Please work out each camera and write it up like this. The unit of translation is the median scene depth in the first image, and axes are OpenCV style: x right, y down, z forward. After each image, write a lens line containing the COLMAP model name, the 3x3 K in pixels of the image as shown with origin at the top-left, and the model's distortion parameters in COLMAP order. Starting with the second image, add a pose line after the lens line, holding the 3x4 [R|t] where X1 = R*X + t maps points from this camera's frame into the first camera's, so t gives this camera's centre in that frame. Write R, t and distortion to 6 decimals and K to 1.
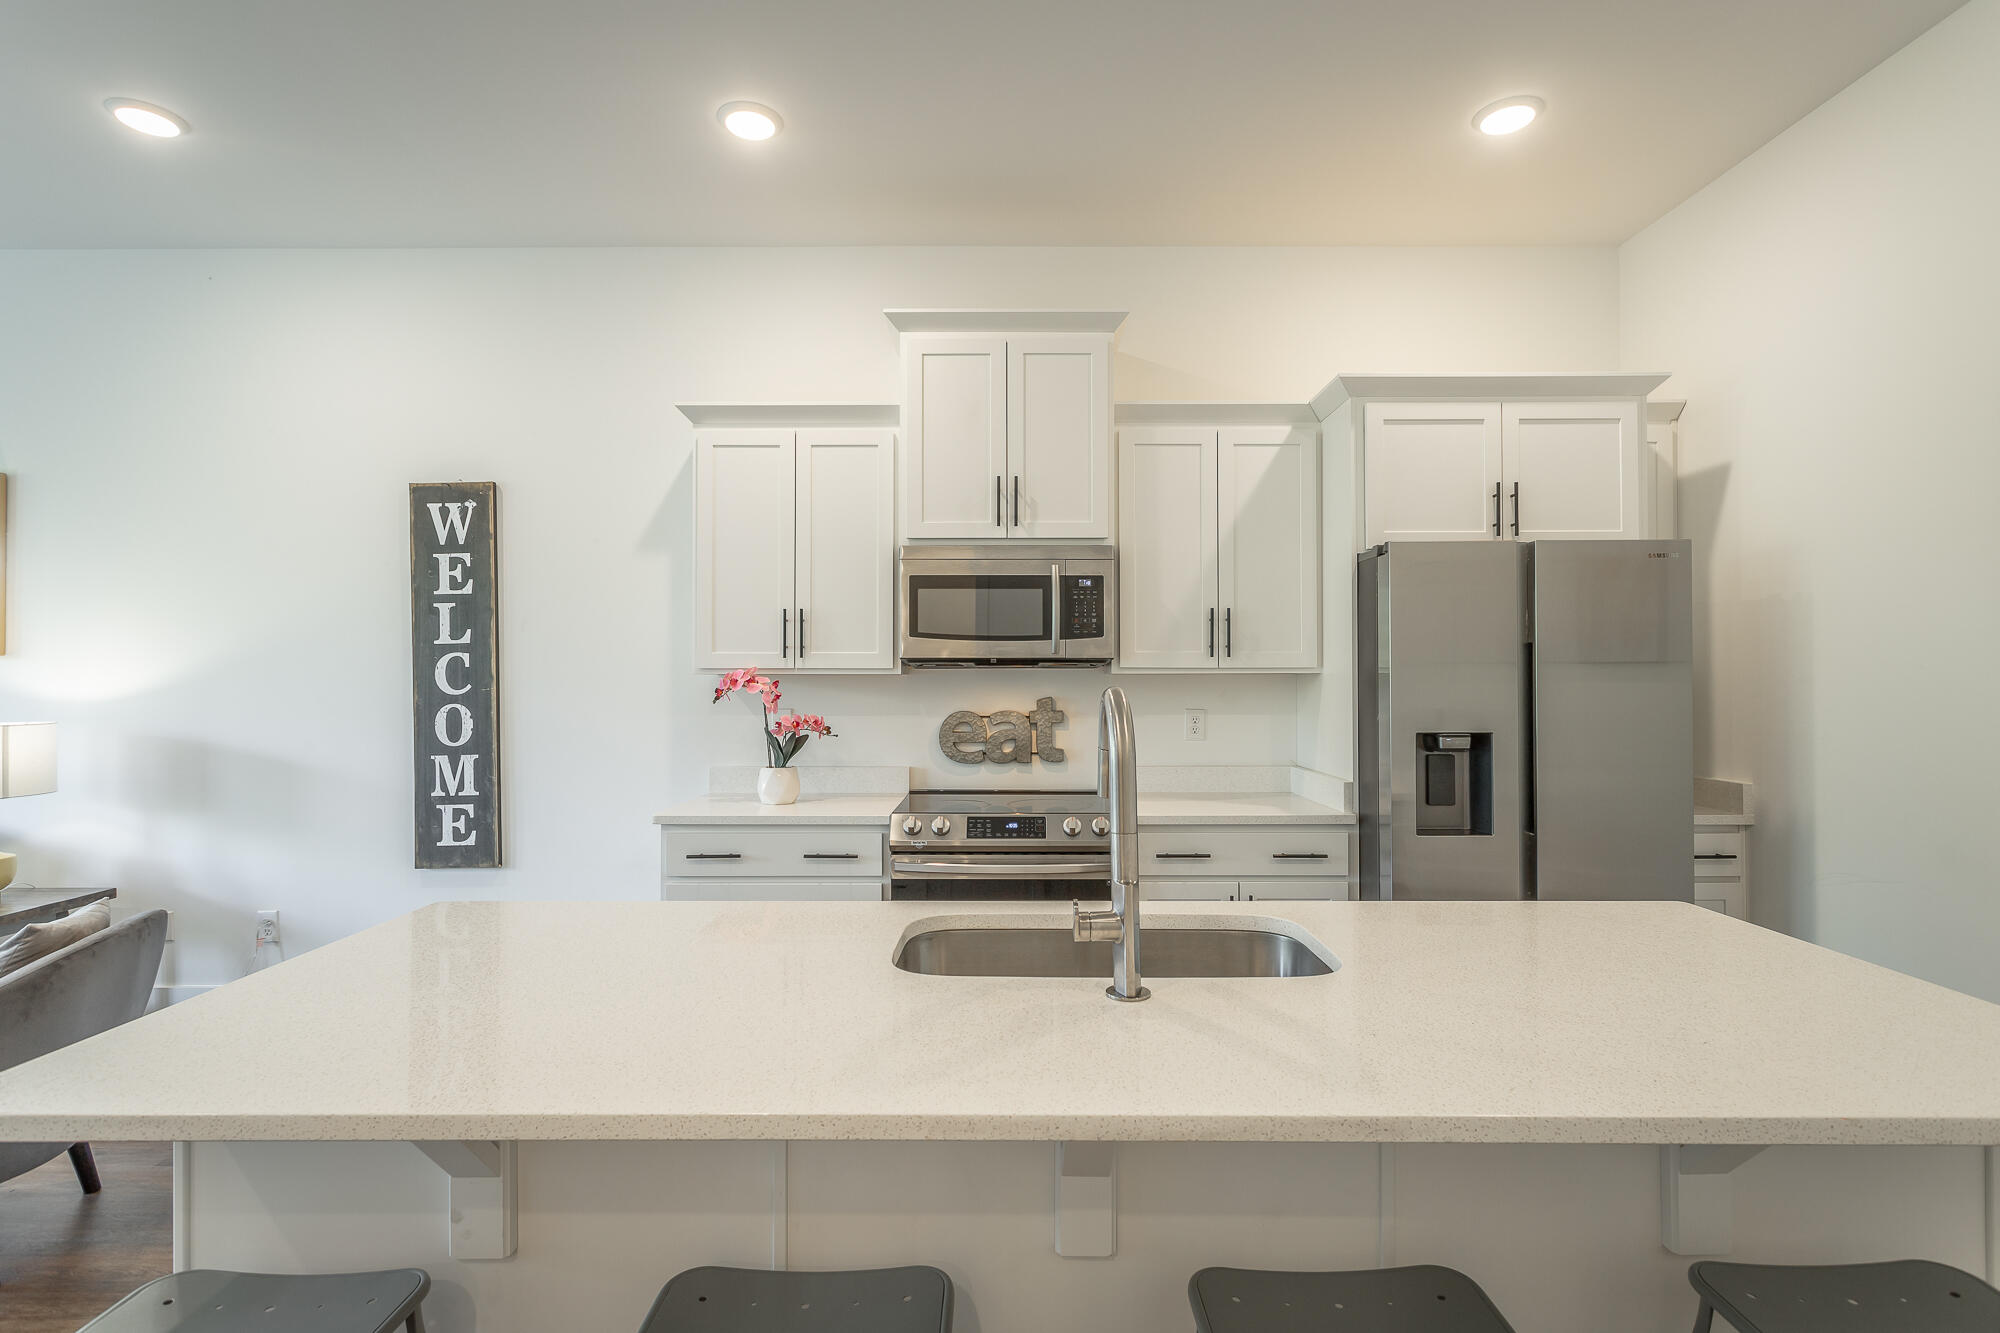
lens RADIAL K [[955.6, 0, 982.9], [0, 955.6, 668.2], [0, 0, 1]] dist [0.001258, 0.000799]
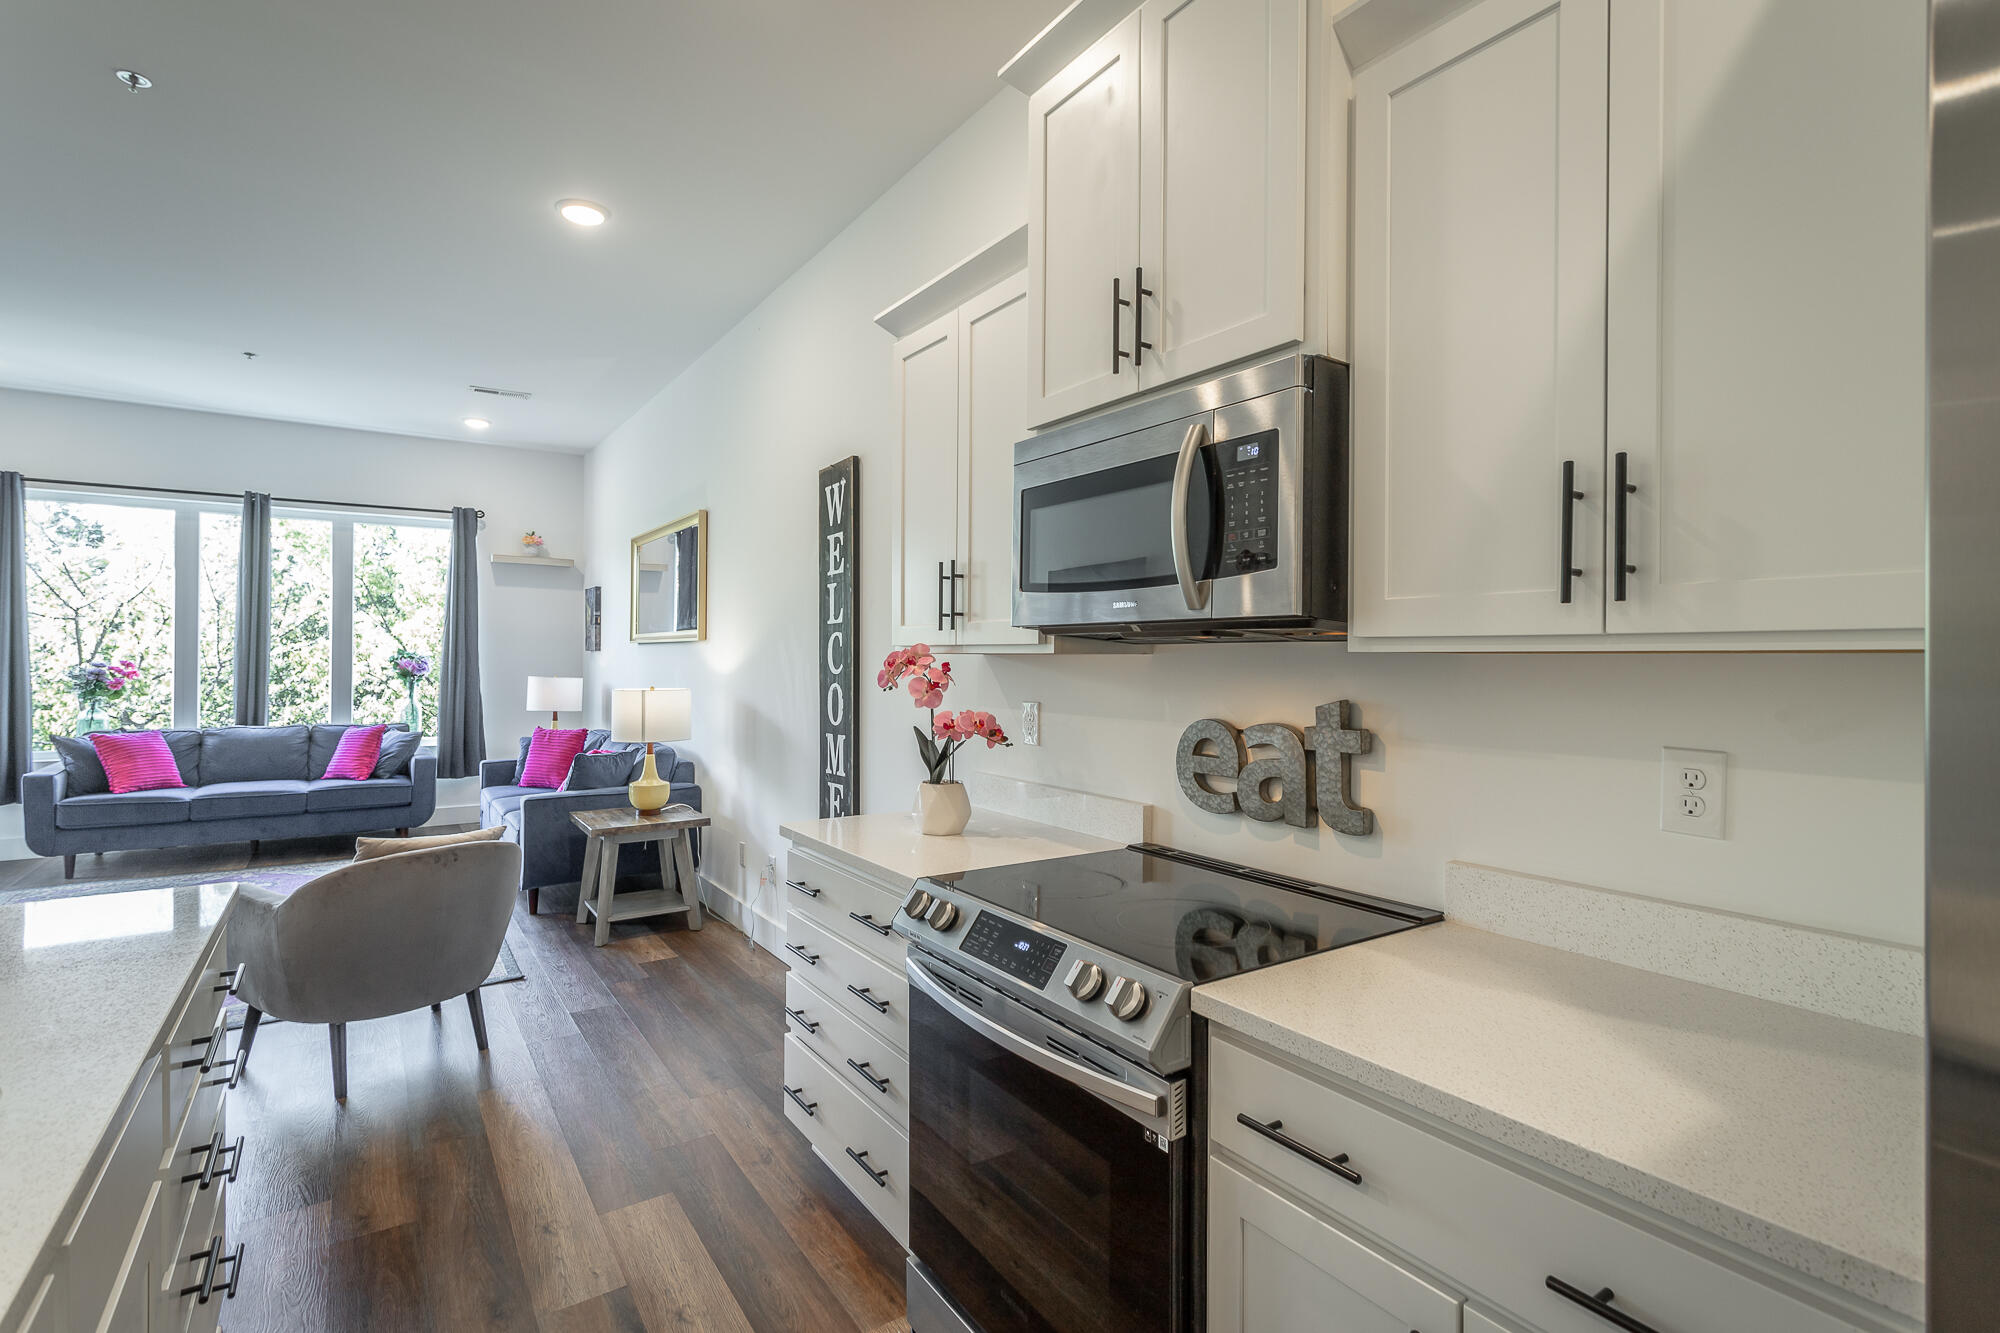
lens RADIAL K [[949.5, 0, 996.4], [0, 949.5, 657.0], [0, 0, 1]] dist [-0.000003, -0.000219]
pose [[0.567983, 0.002548, -0.823036, 0.399153], [0.004608, 0.999970, 0.006276, 0.004556], [0.823027, -0.007357, 0.567954, 0.625908]]
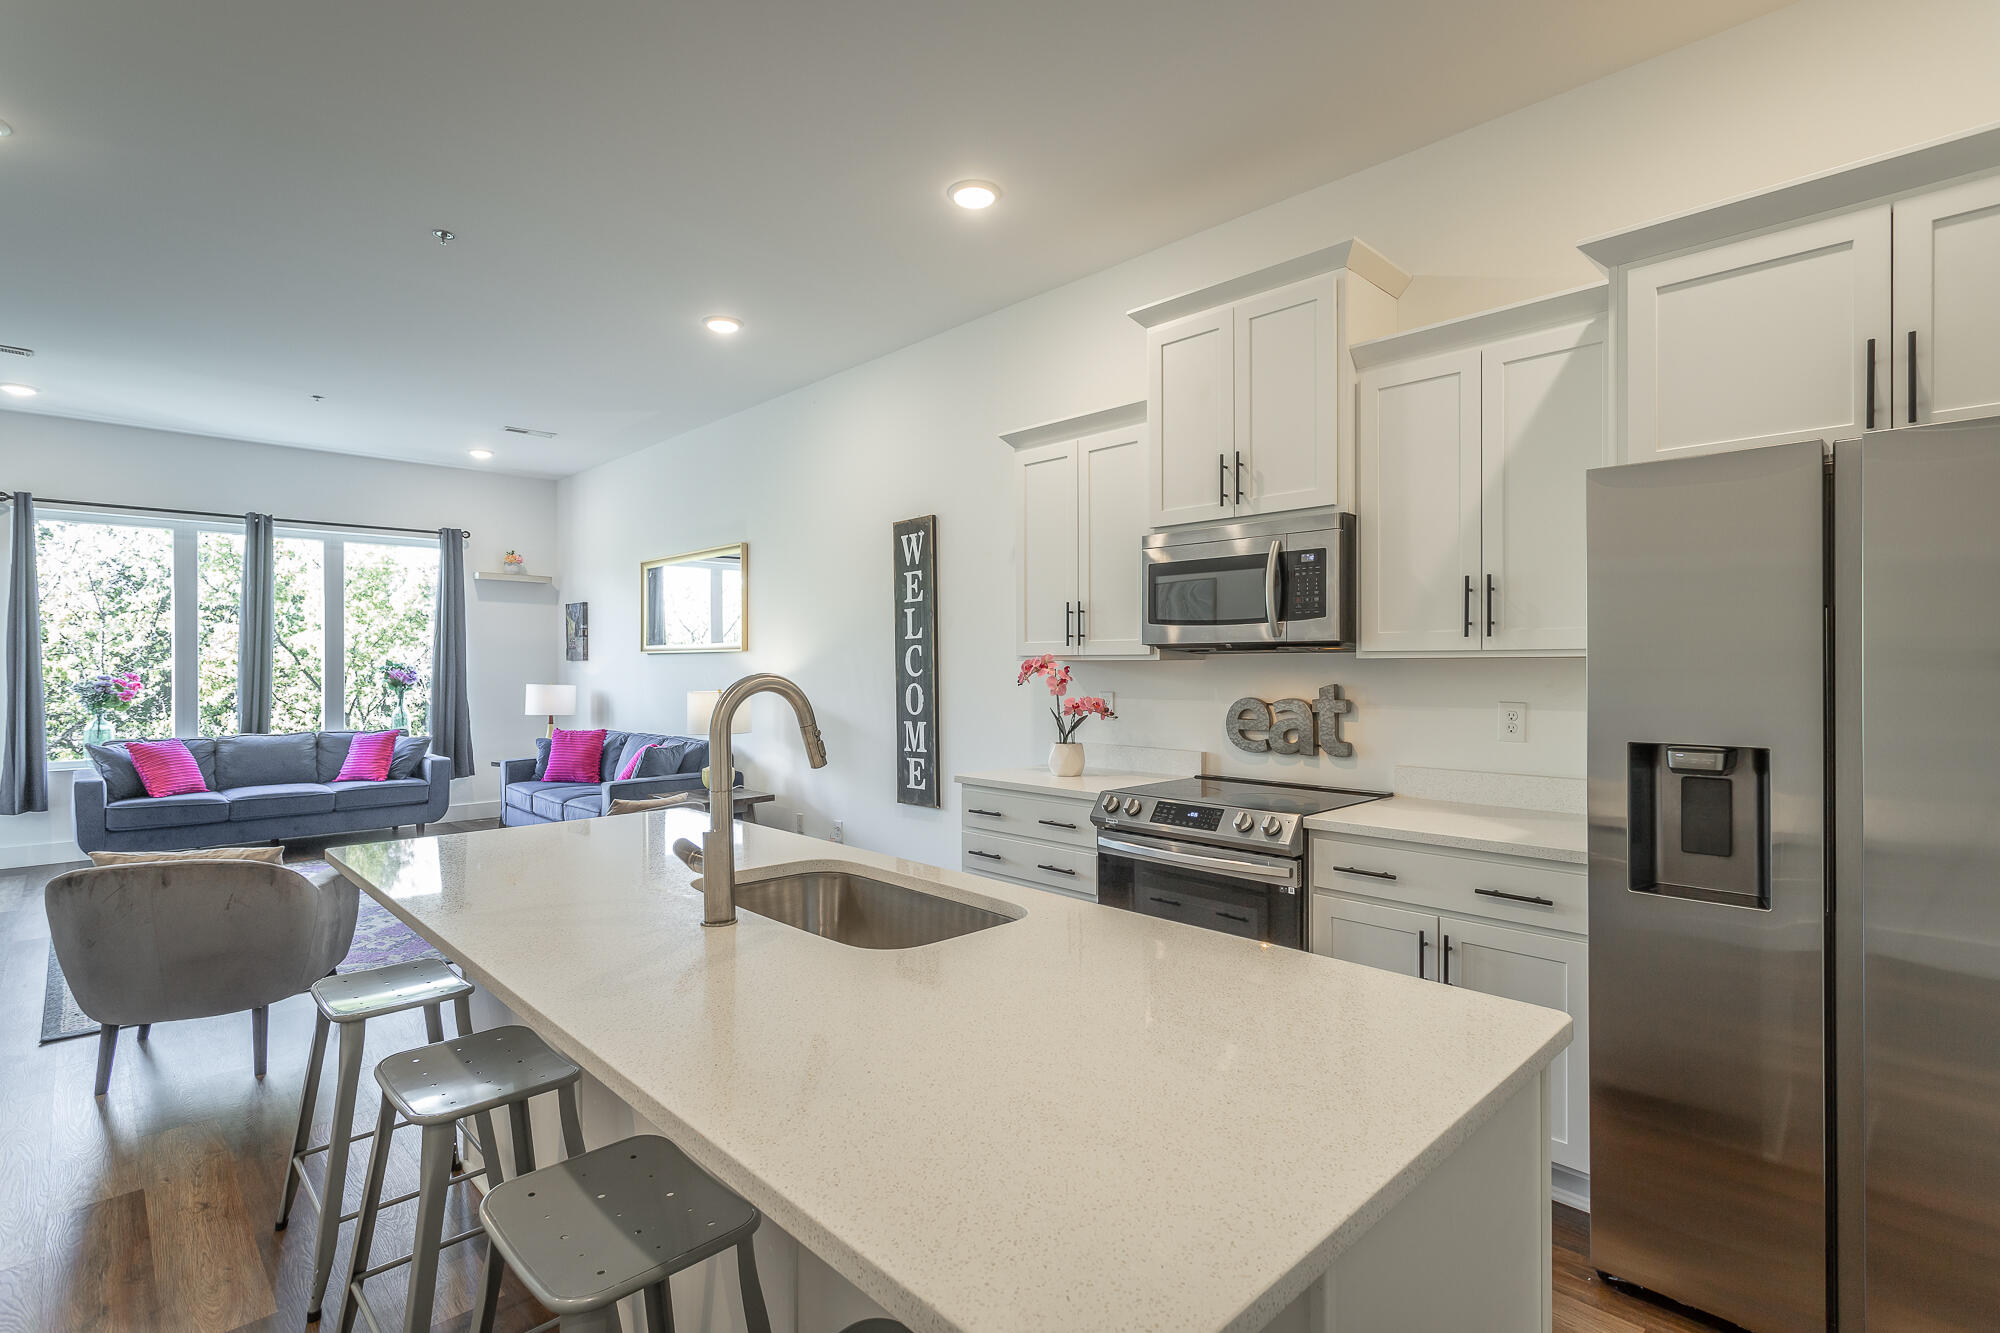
lens RADIAL K [[955.6, 0, 982.9], [0, 955.6, 668.2], [0, 0, 1]] dist [0.001258, 0.000799]
pose [[0.694023, 0.001378, -0.719952, 0.527205], [0.011743, 0.999843, 0.013233, -0.000862], [0.719857, -0.017639, 0.693898, 0.149178]]
